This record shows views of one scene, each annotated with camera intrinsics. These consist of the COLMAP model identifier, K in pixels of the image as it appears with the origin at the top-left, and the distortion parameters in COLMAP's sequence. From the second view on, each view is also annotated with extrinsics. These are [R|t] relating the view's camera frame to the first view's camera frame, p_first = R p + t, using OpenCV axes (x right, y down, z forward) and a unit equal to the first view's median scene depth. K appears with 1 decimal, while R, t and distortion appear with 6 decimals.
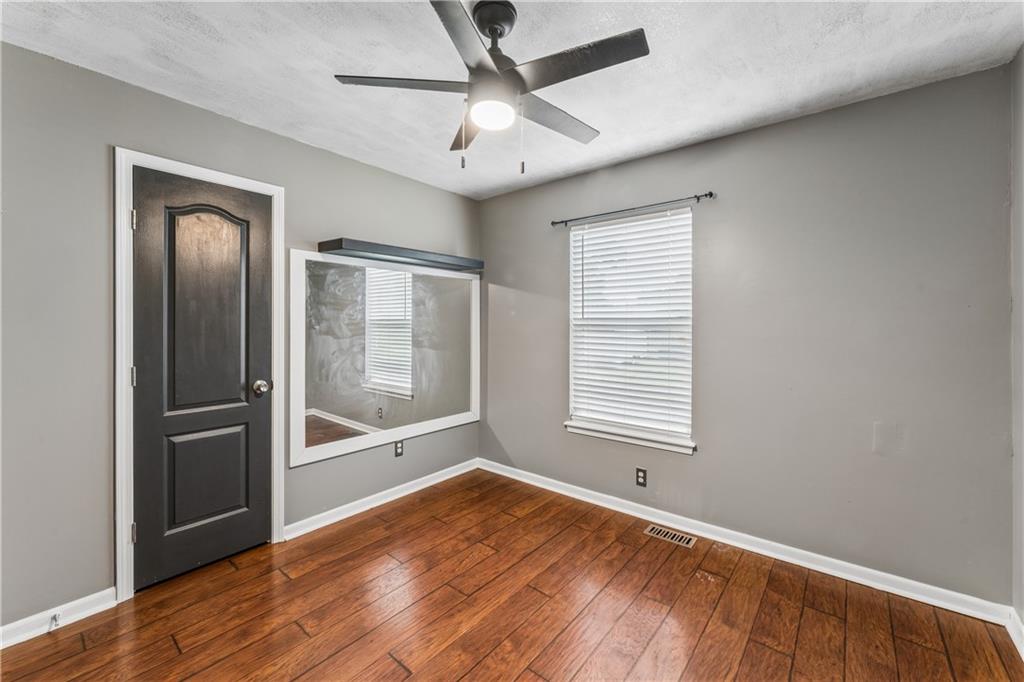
lens RADIAL K [[412.2, 0, 515.3], [0, 412.2, 327.7], [0, 0, 1]] dist [-0.001000, -0.000114]
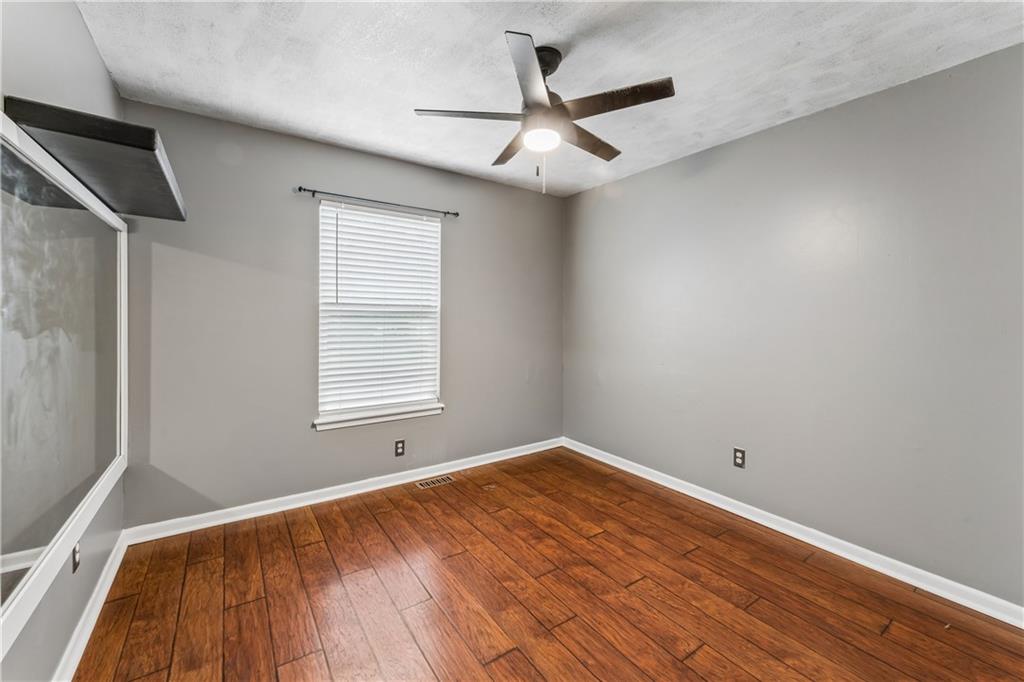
lens RADIAL K [[411.5, 0, 513.1], [0, 411.5, 319.7], [0, 0, 1]] dist [-0.002806, -0.000166]
pose [[0.284991, -0.008771, 0.958490, -0.727061], [-0.001176, 0.999954, 0.009500, 0.005760], [-0.958529, -0.003835, 0.284968, 0.424339]]
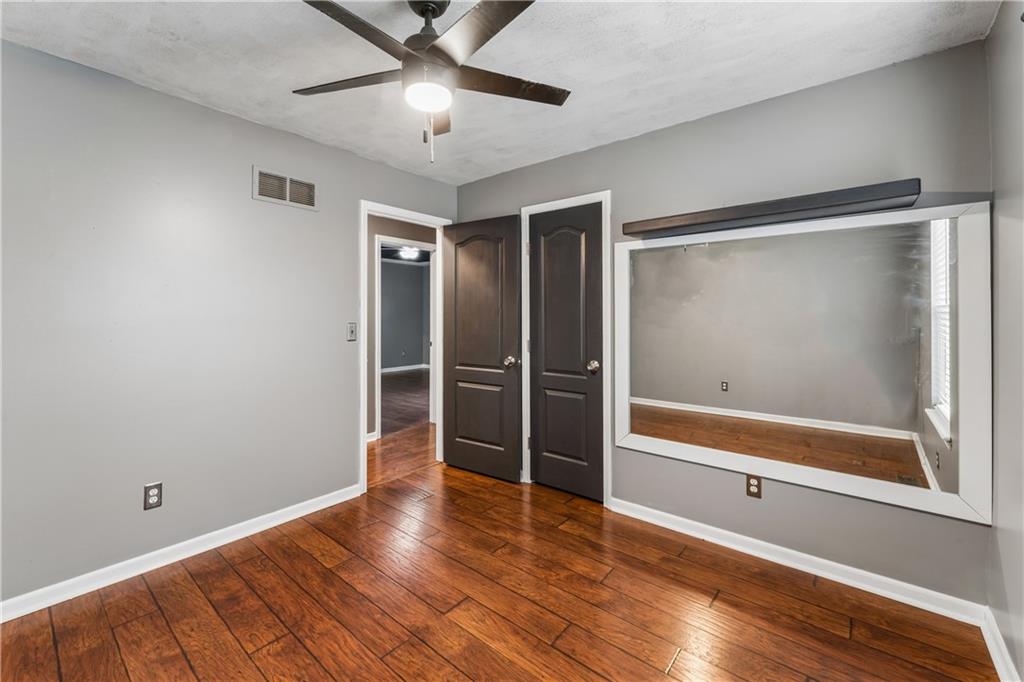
lens RADIAL K [[426.9, 0, 510.9], [0, 426.9, 318.6], [0, 0, 1]] dist [-0.001054, 0.000048]
pose [[-0.007038, 0.002535, -0.999972, 0.551975], [-0.010015, 0.999946, 0.002605, 0.005833], [0.999925, 0.010033, -0.007013, 0.700254]]
